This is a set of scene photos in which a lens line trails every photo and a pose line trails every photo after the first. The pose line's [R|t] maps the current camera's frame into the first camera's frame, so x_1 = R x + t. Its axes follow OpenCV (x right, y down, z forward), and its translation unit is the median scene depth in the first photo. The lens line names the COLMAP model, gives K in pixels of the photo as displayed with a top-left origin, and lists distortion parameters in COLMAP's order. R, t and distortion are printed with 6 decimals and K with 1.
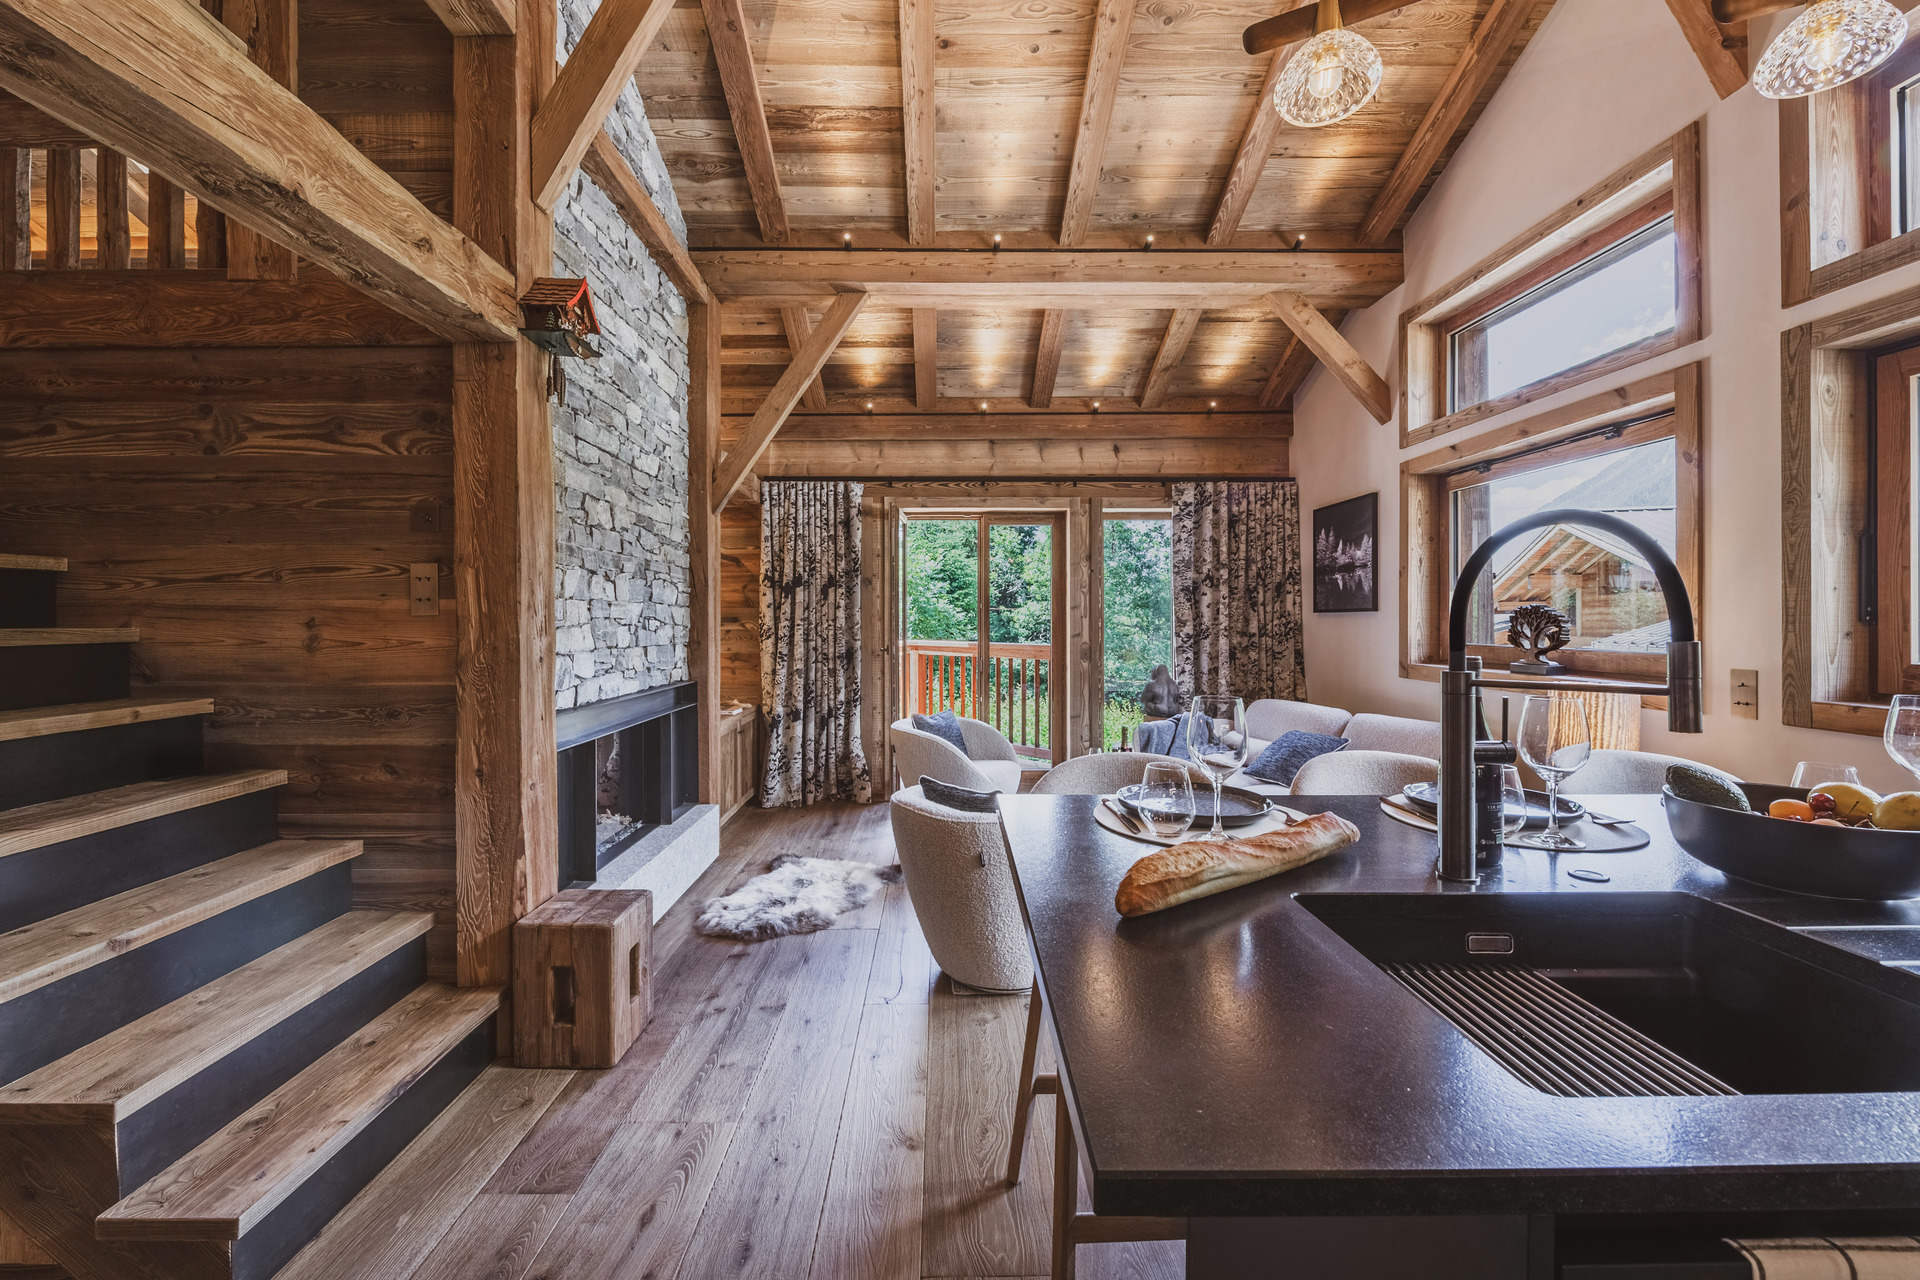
lens RADIAL K [[771.9, 0, 953.2], [0, 771.9, 617.1], [0, 0, 1]] dist [-0.002637, -0.000548]
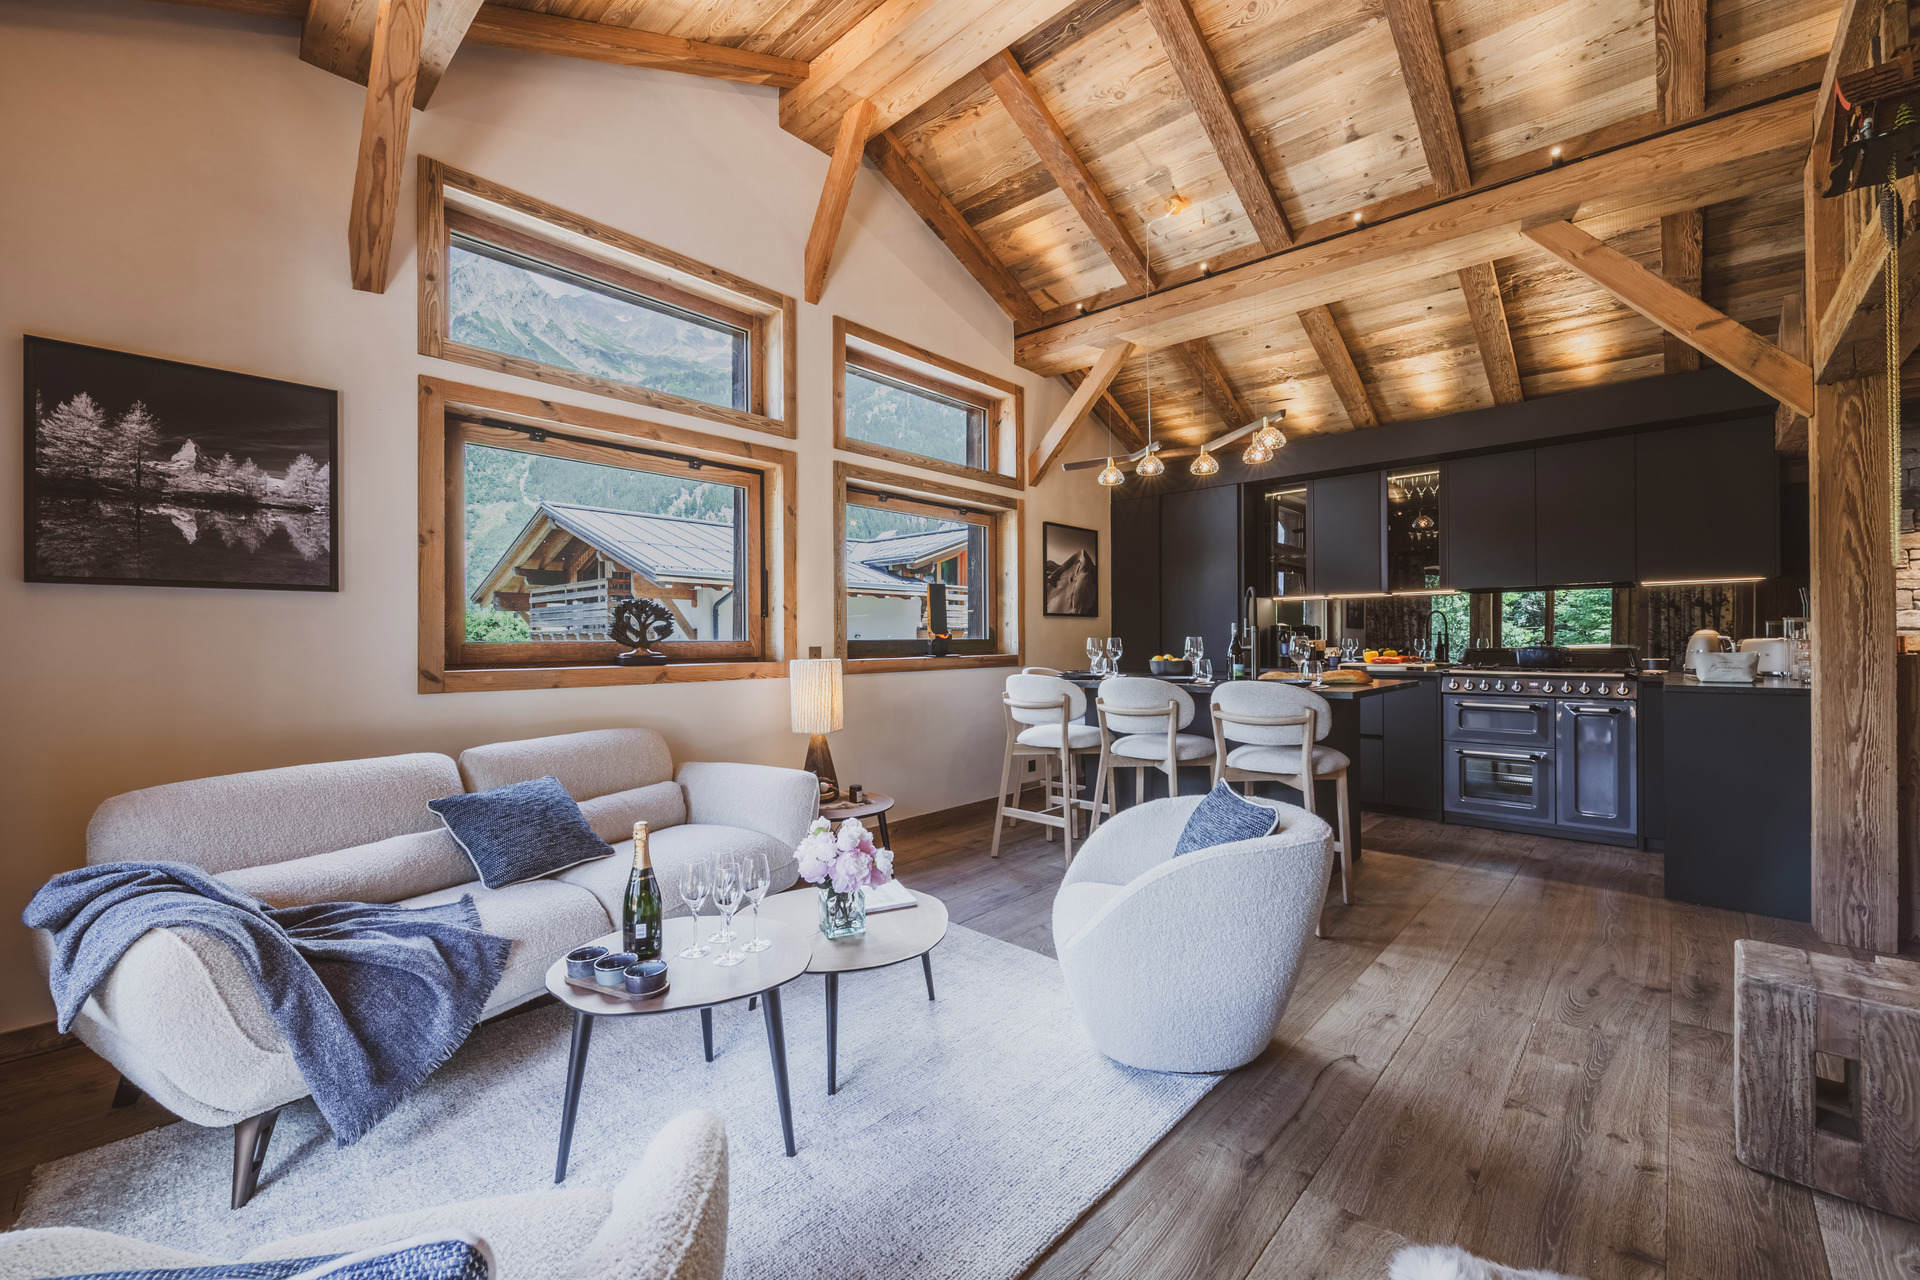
lens RADIAL K [[772.5, 0, 962.6], [0, 772.5, 633.9], [0, 0, 1]] dist [-0.001950, -0.000605]
pose [[-0.725917, 0.013875, 0.687643, -0.288845], [0.006016, 0.999886, -0.013824, 0.049781], [-0.687756, -0.005898, -0.725918, 1.542933]]
